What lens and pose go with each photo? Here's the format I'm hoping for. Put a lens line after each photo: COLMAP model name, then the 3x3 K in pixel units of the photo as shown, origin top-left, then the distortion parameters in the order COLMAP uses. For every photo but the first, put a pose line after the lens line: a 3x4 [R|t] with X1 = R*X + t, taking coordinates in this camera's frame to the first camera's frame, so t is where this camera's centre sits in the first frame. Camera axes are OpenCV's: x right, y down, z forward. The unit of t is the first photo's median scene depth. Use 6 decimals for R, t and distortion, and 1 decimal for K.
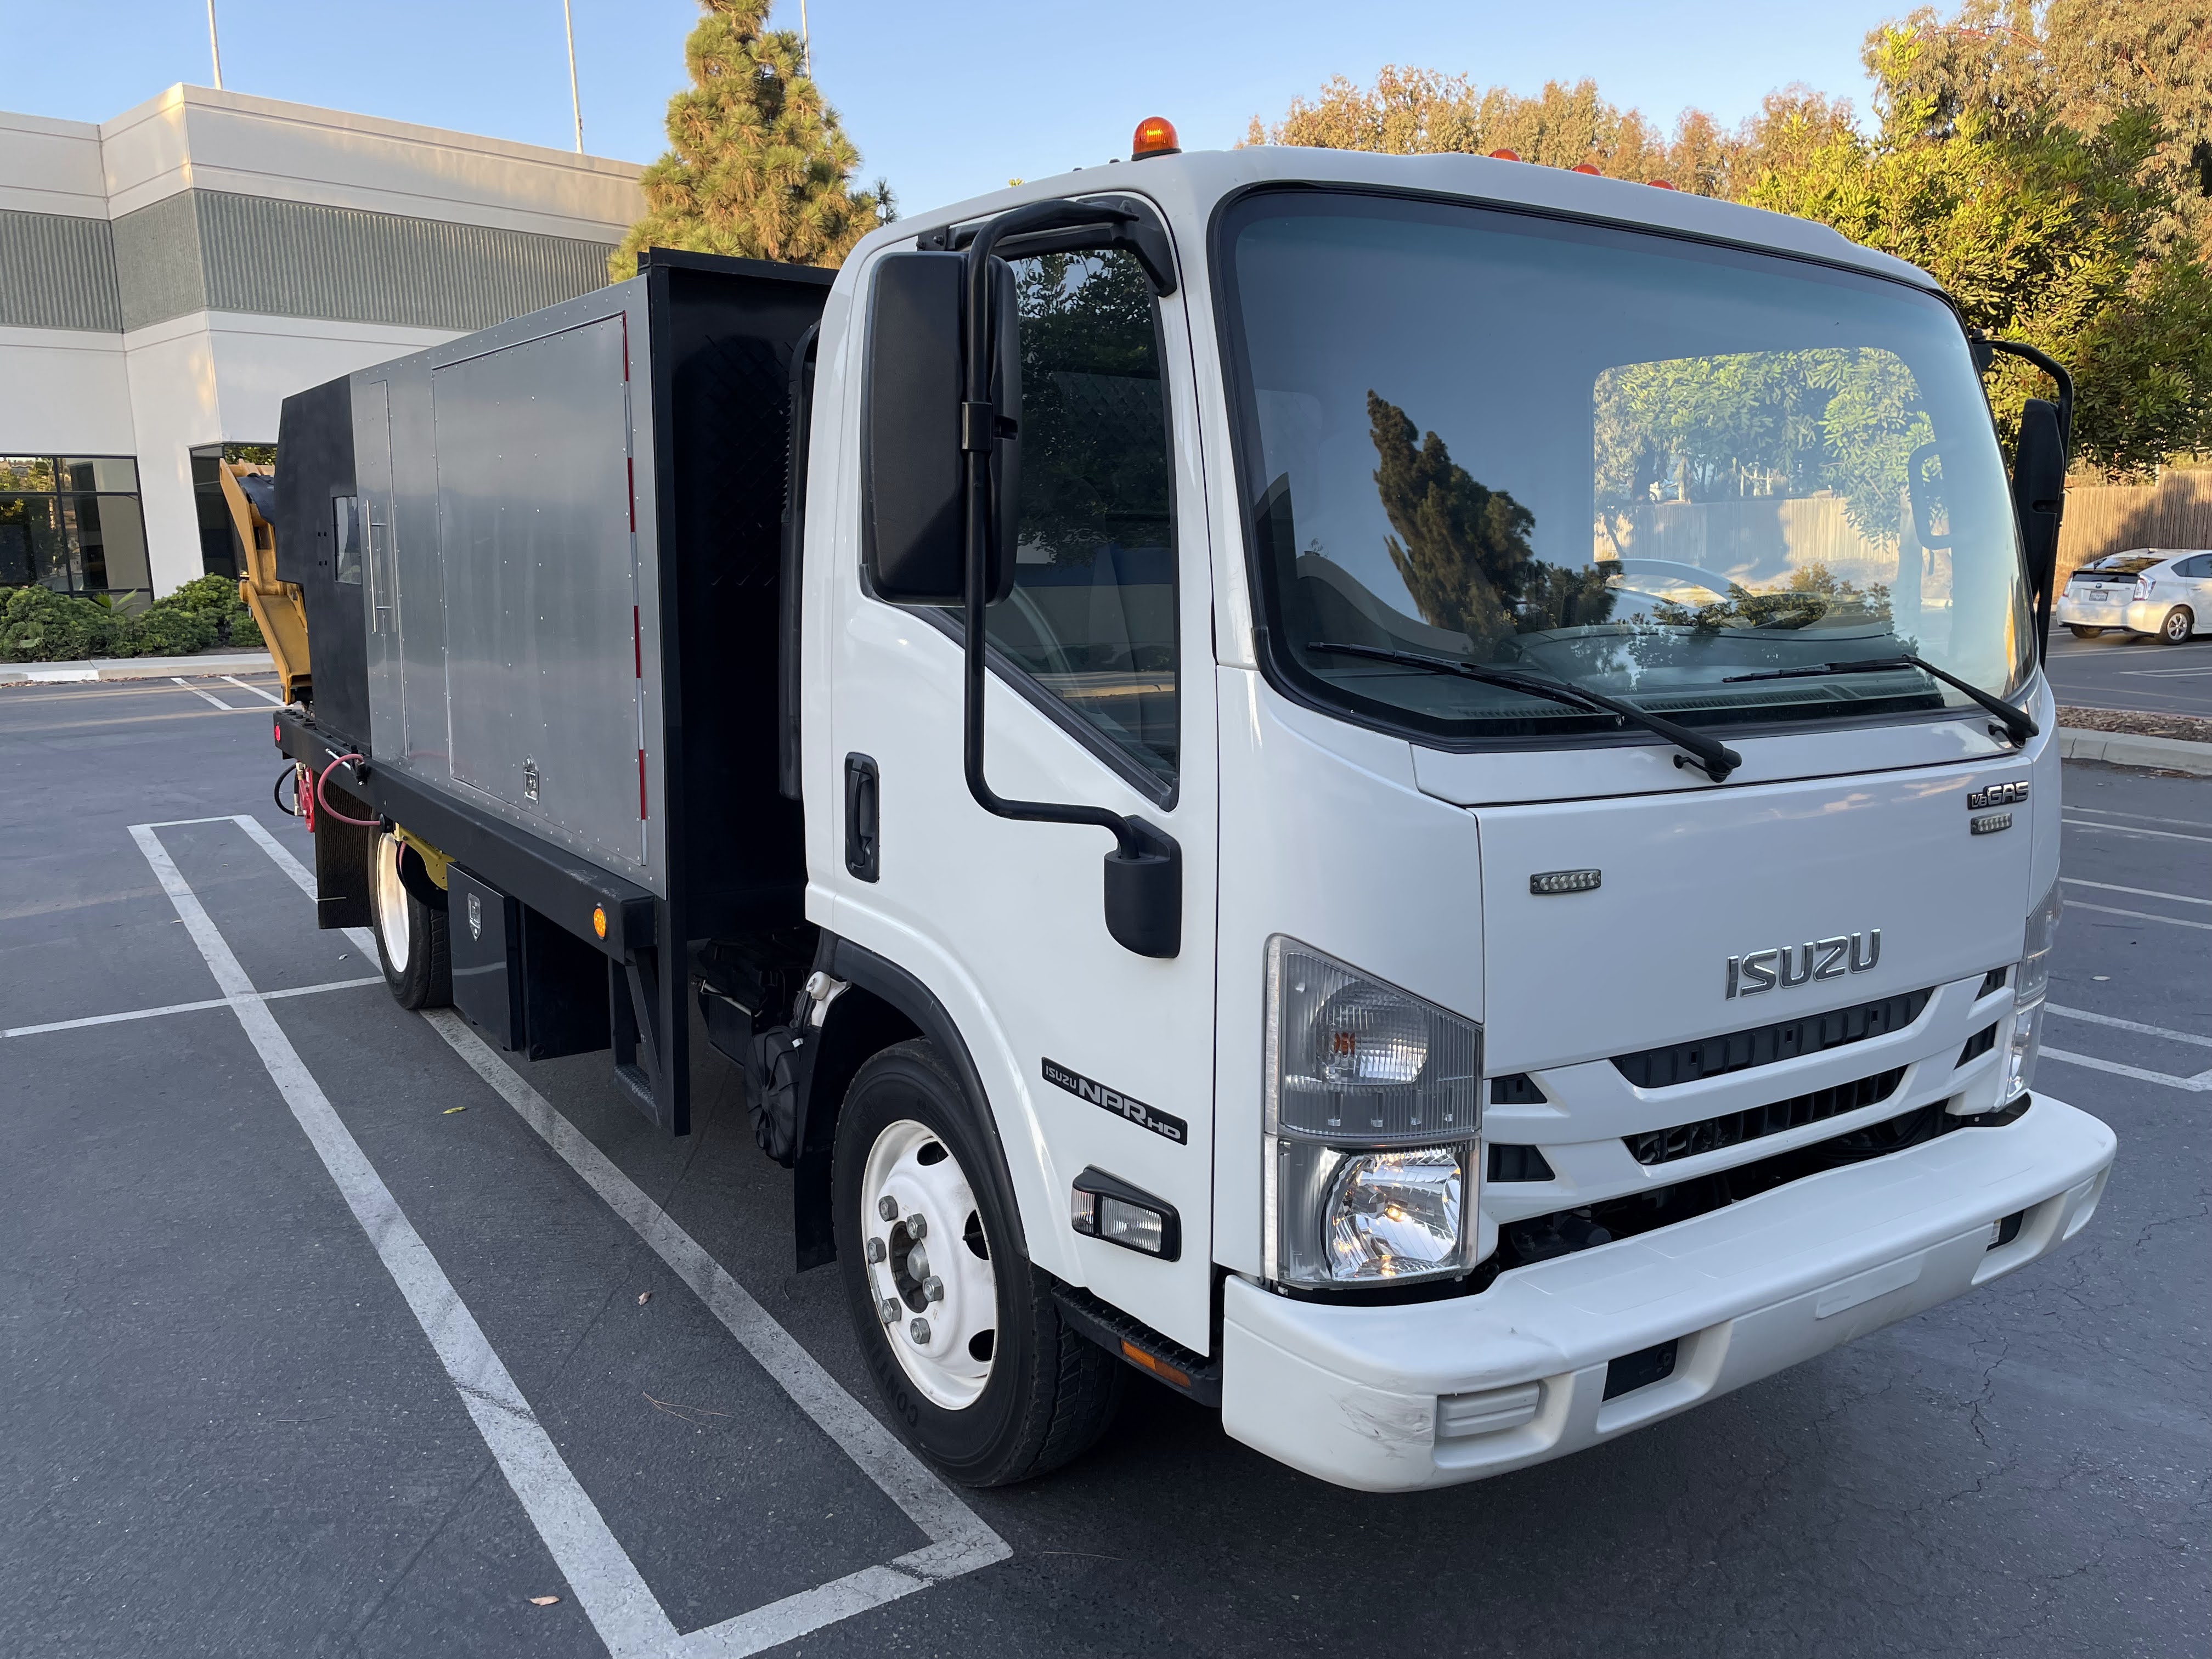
lens RADIAL K [[1671.9, 0, 1076.2], [0, 1671.9, 826.1], [0, 0, 1]] dist [0.079631, -0.106018]
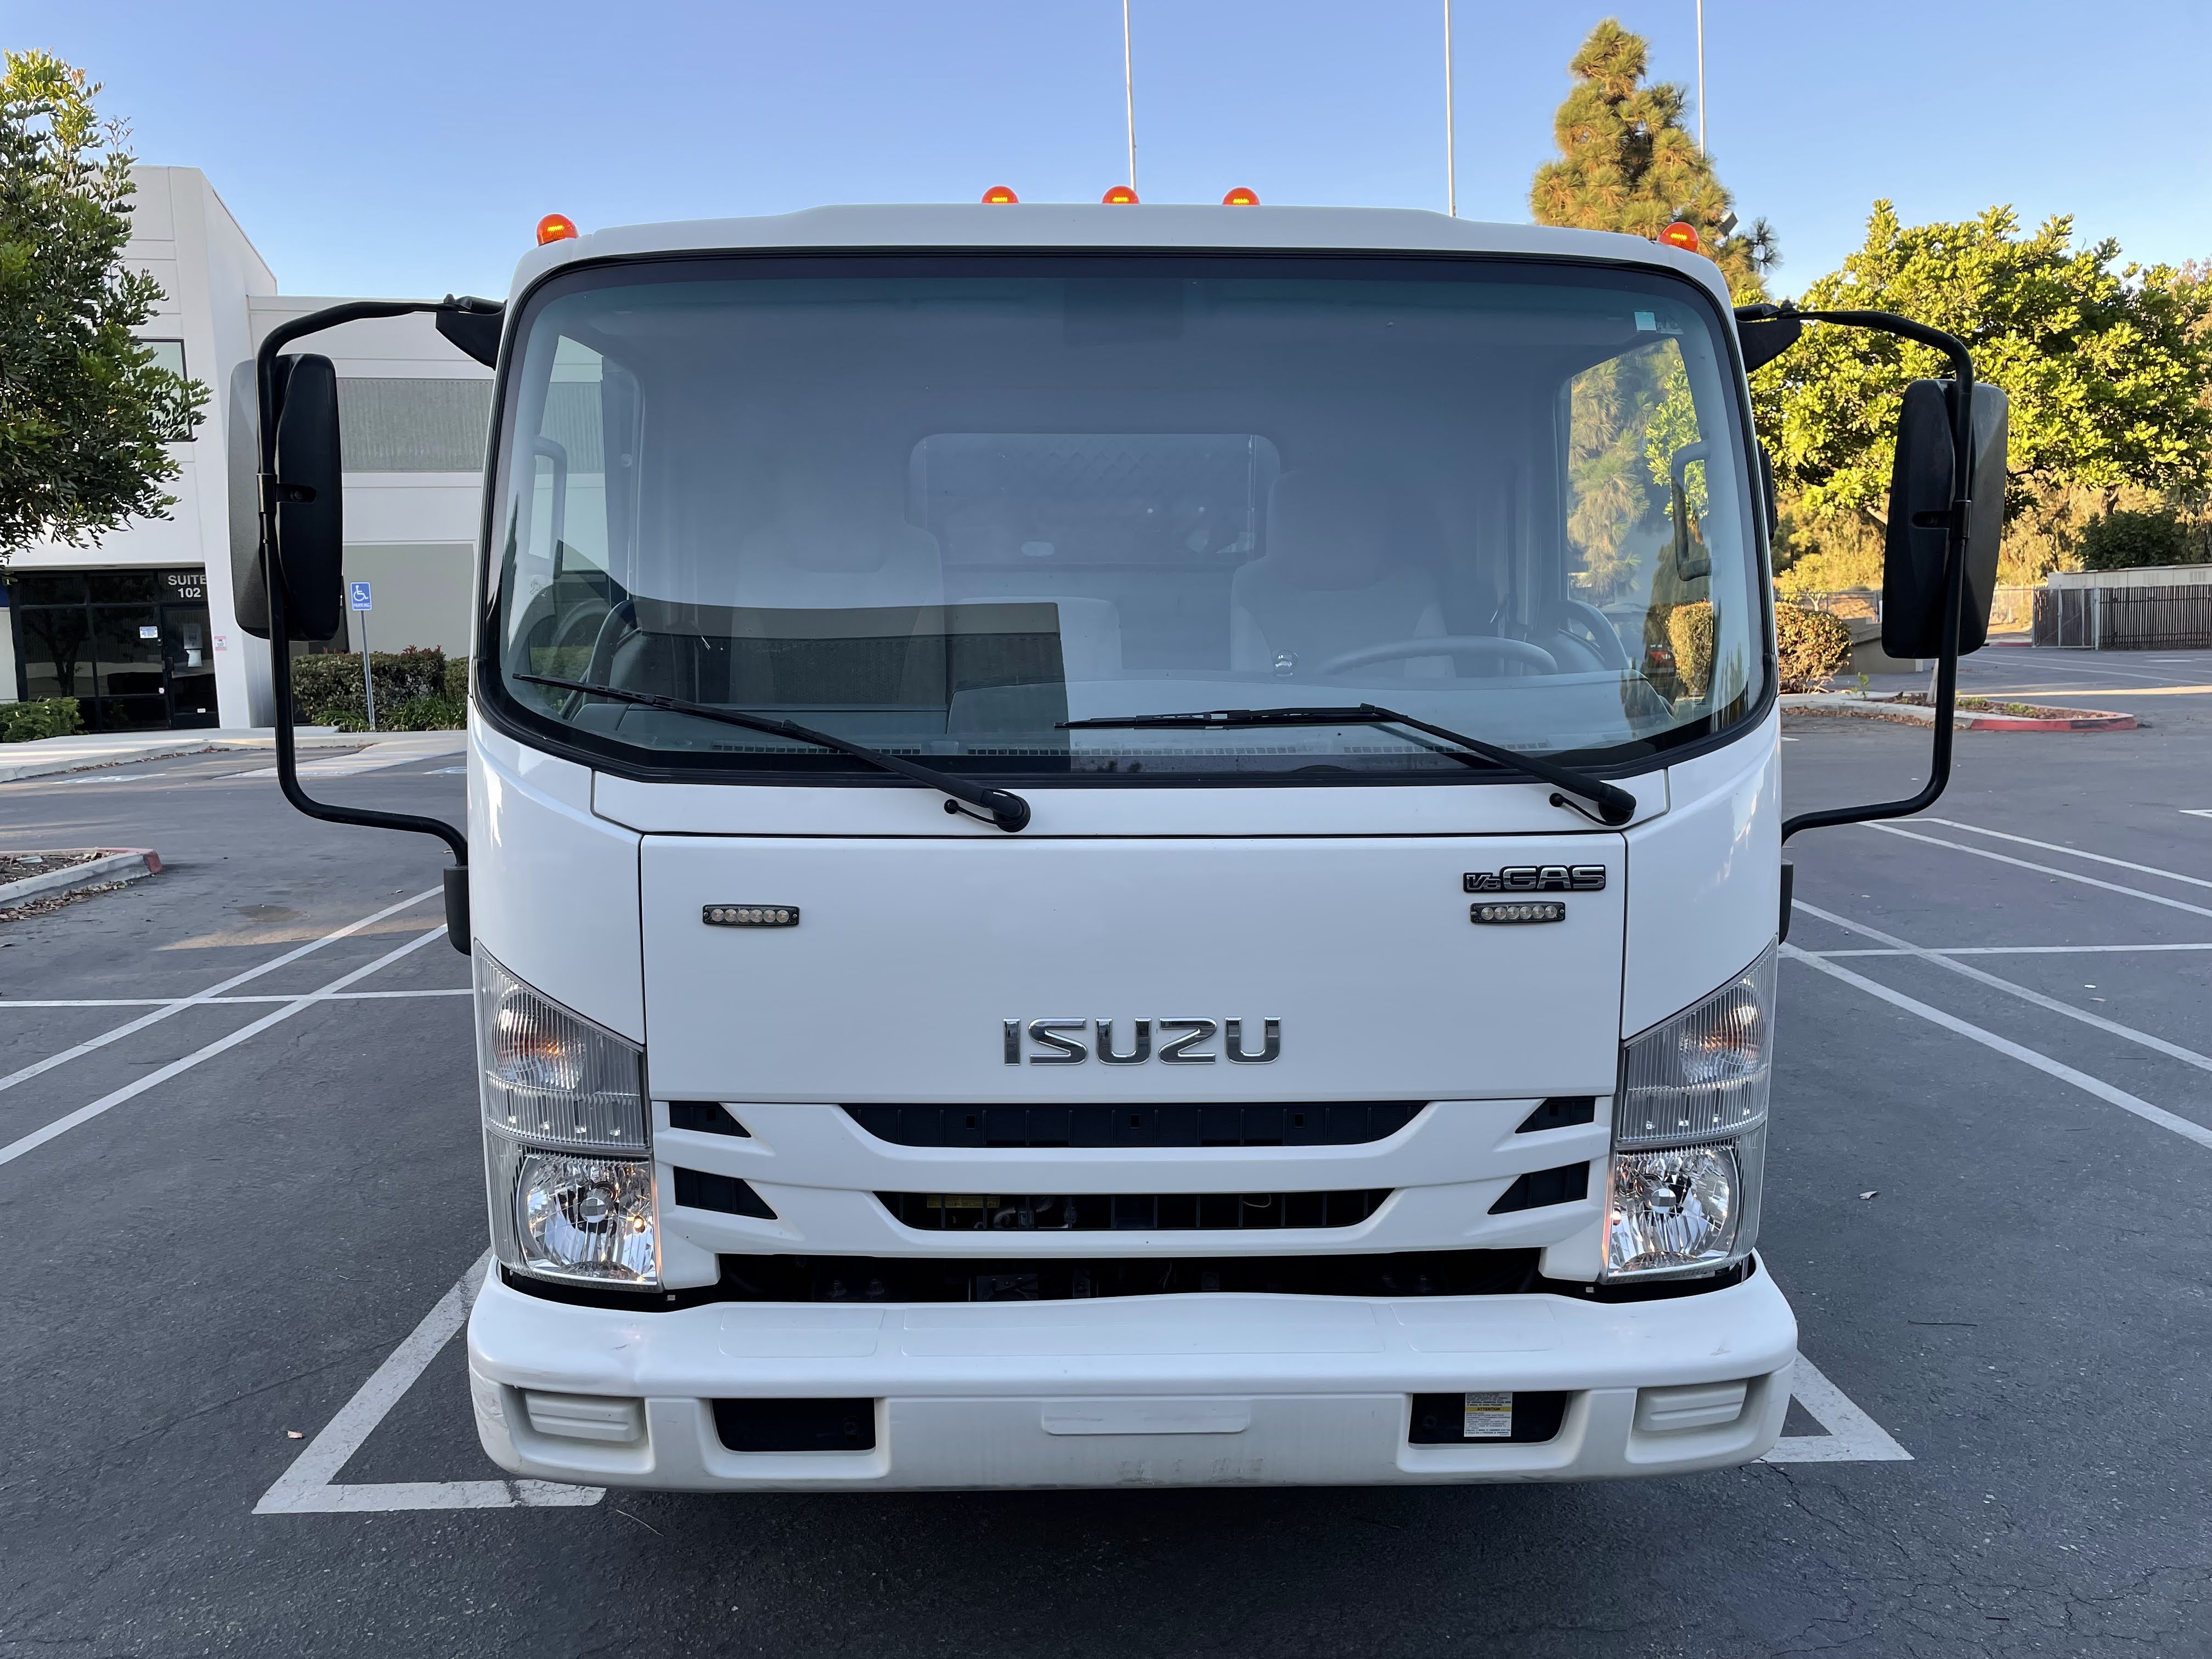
lens RADIAL K [[1671.9, 0, 1093.4], [0, 1671.9, 811.1], [0, 0, 1]] dist [0.079631, -0.106018]
pose [[0.850479, 0.047946, -0.523820, 0.753715], [-0.072582, 0.997008, -0.026587, -0.013185], [0.520978, 0.060631, 0.851414, 0.191351]]
